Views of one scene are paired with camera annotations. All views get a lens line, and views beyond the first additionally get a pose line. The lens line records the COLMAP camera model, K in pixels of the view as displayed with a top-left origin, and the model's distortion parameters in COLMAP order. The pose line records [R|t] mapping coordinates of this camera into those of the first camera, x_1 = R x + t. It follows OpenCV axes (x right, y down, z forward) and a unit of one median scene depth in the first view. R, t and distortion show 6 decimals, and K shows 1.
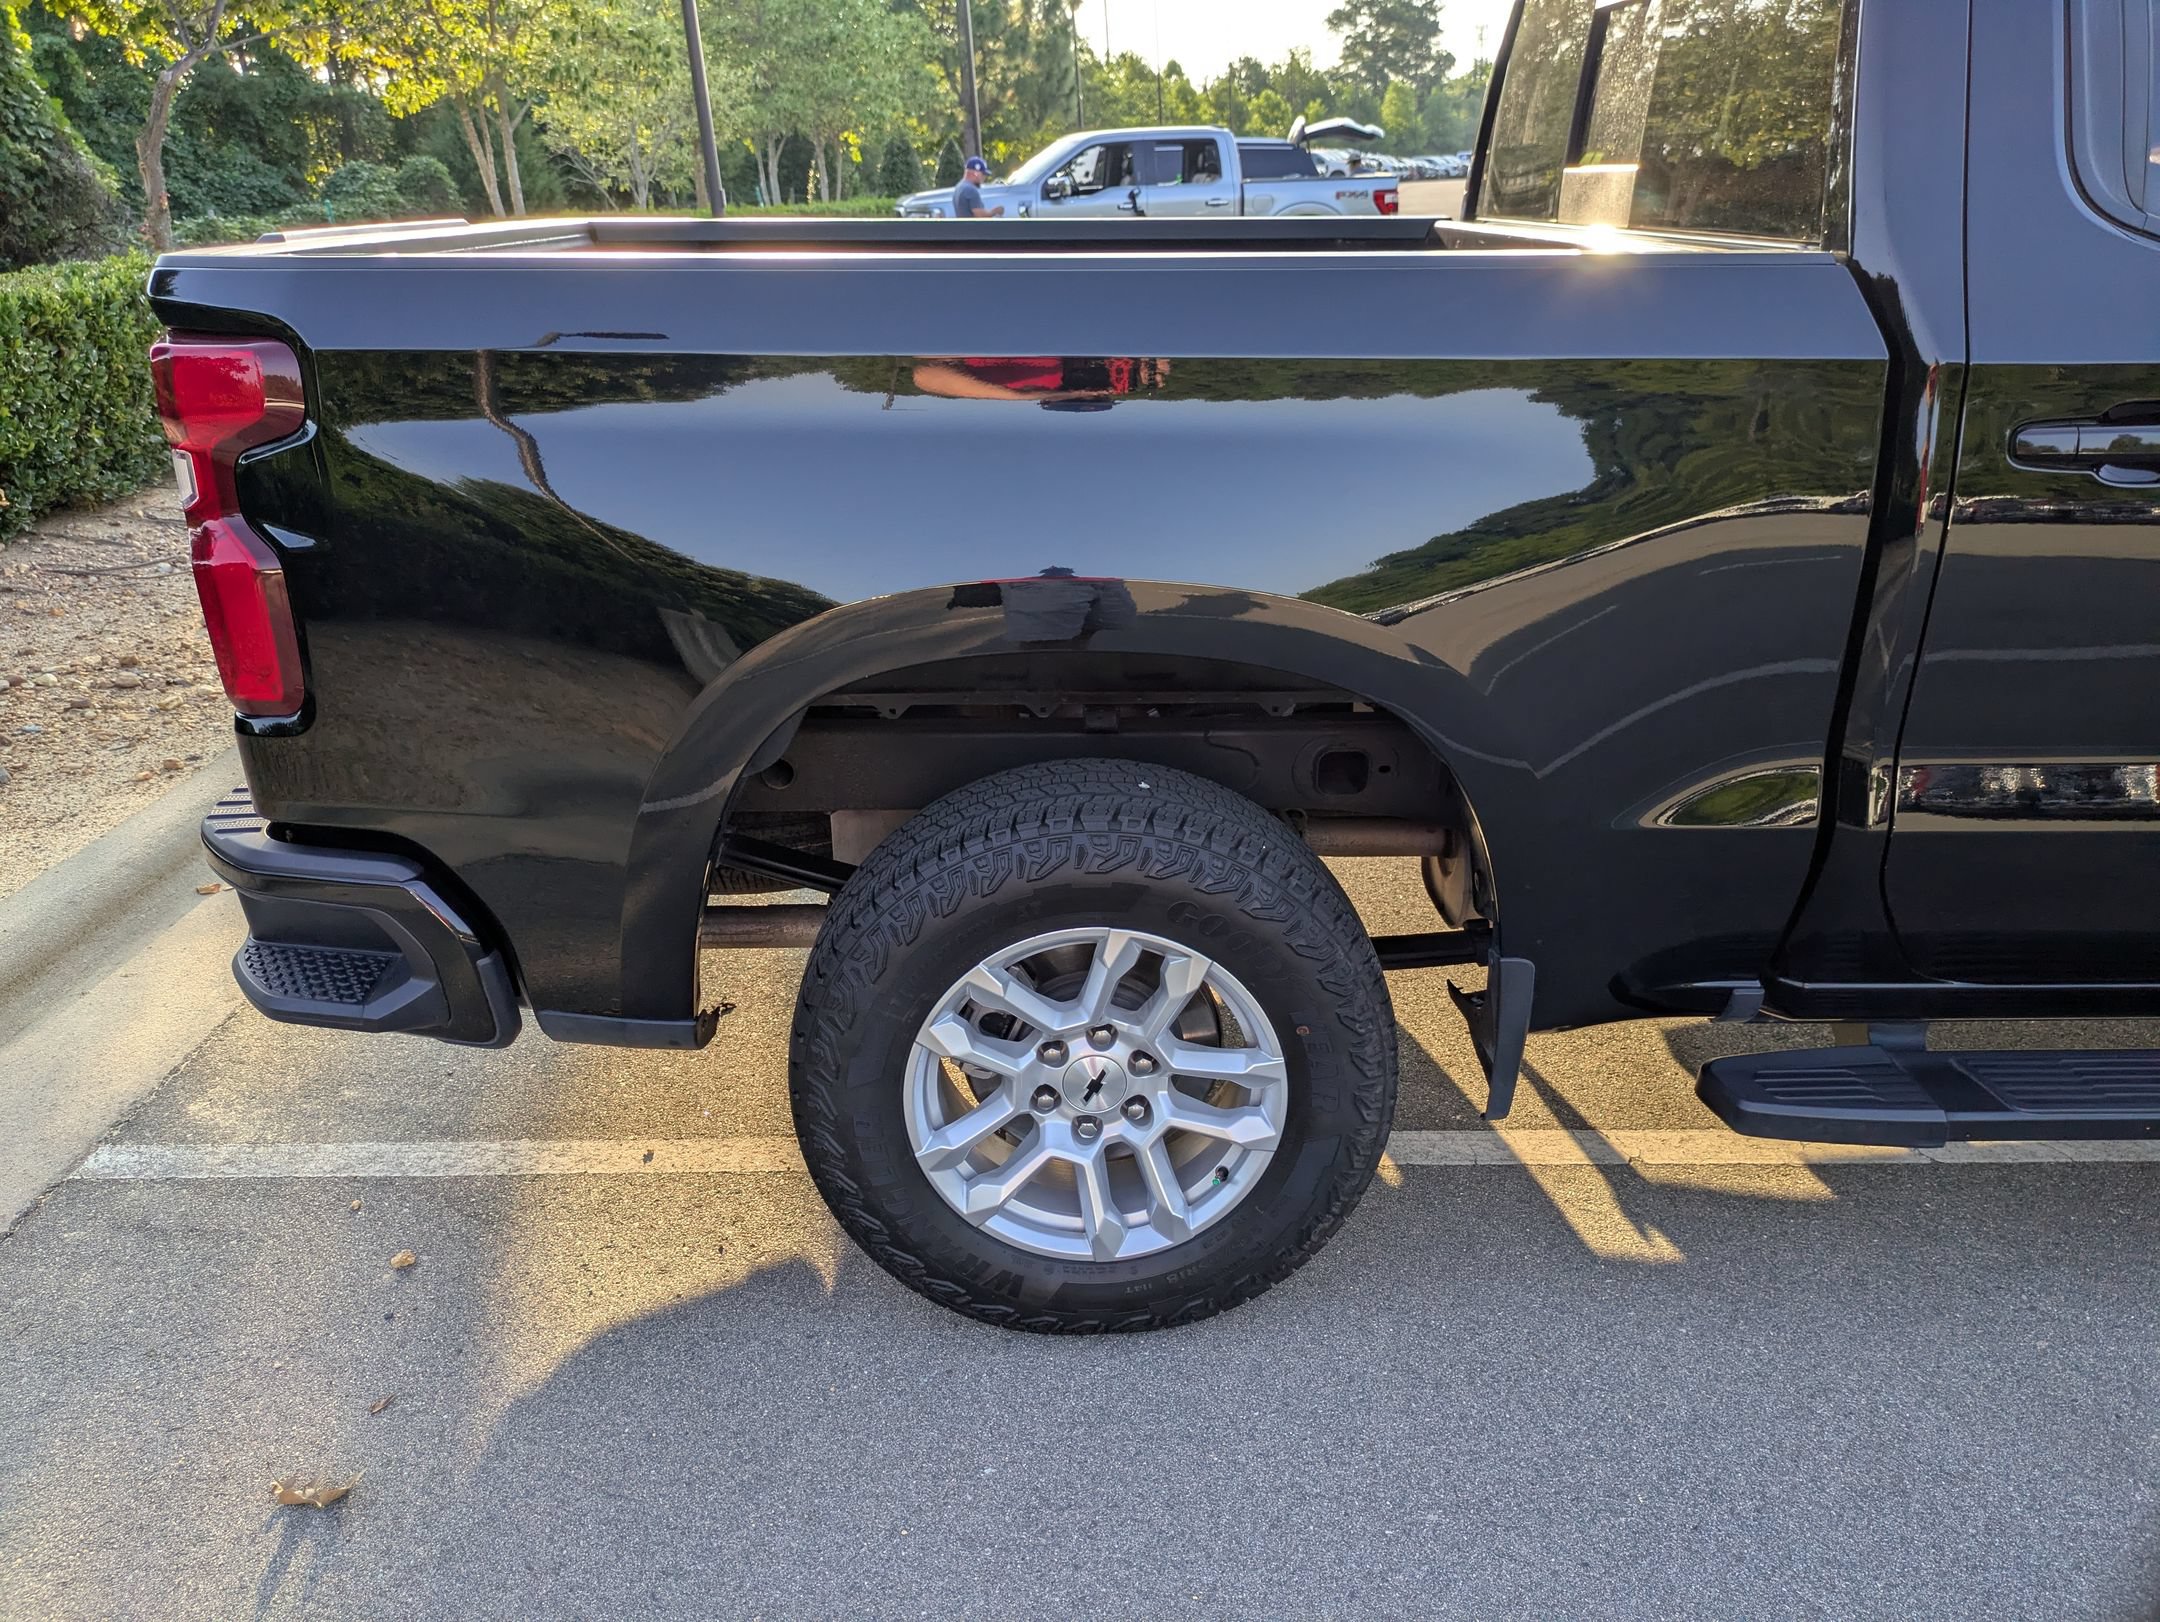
lens RADIAL K [[1721.0, 0, 1074.7], [0, 1721.0, 807.8], [0, 0, 1]] dist [0.024472, 0.003678]
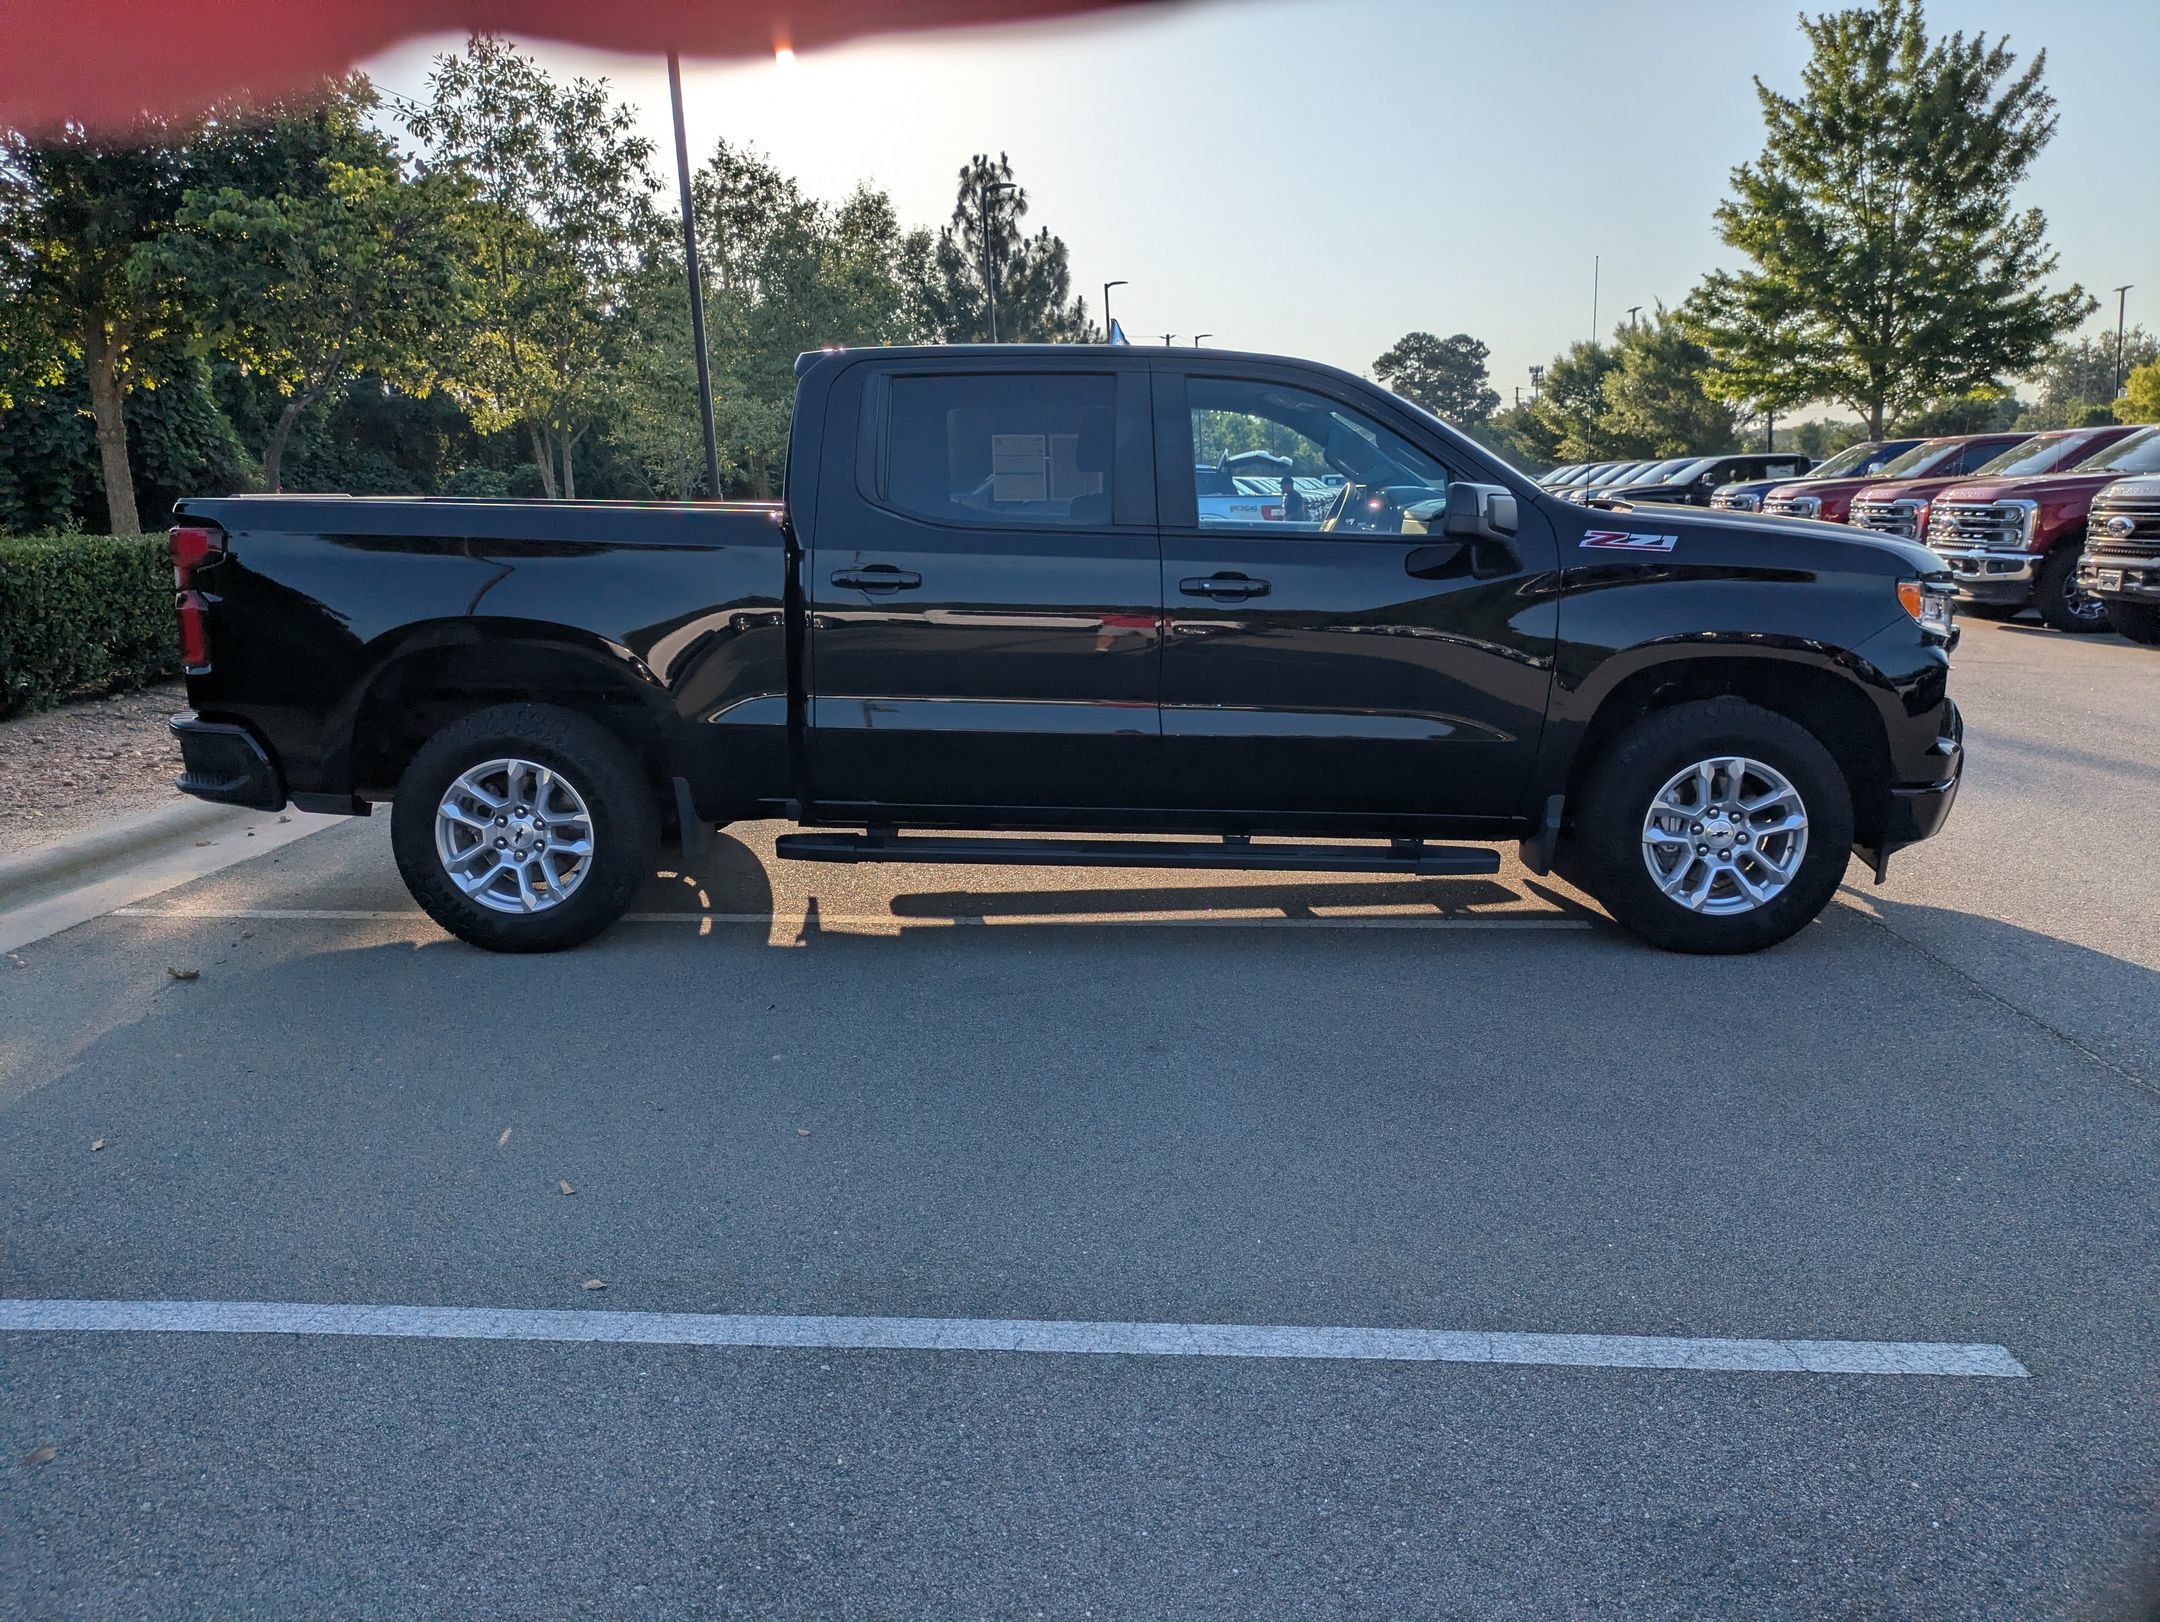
lens RADIAL K [[1649.0, 0, 1091.0], [0, 1649.0, 806.8], [0, 0, 1]] dist [0.044081, -0.020245]
pose [[0.999157, 0.026816, -0.031085, 0.097337], [-0.031482, 0.986461, -0.160943, 0.051555], [0.026348, 0.161786, 0.986474, -0.142641]]
